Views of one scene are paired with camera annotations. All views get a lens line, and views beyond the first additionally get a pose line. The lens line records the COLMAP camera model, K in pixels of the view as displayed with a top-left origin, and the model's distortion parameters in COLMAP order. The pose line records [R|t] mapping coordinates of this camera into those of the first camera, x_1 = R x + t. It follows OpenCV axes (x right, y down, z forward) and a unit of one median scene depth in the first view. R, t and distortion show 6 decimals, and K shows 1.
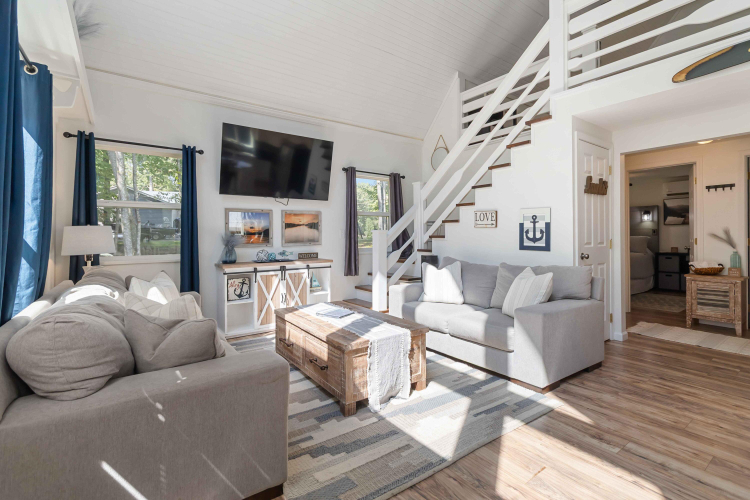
lens RADIAL K [[355.3, 0, 377.2], [0, 355.3, 239.9], [0, 0, 1]] dist [-0.002609, -0.000256]
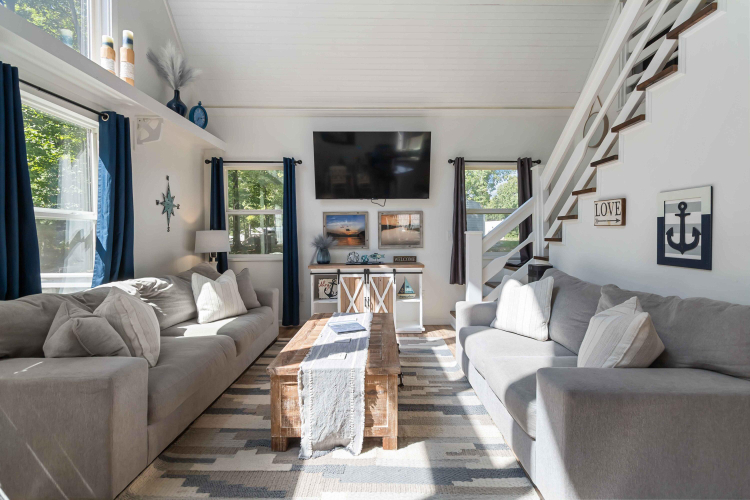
lens RADIAL K [[344.9, 0, 375.0], [0, 344.9, 250.0], [0, 0, 1]] dist [-0.001728, -0.000917]
pose [[0.814000, 0.022674, -0.580422, 0.355303], [-0.006561, 0.999533, 0.029845, -0.008460], [0.580828, -0.020486, 0.813769, 0.287722]]
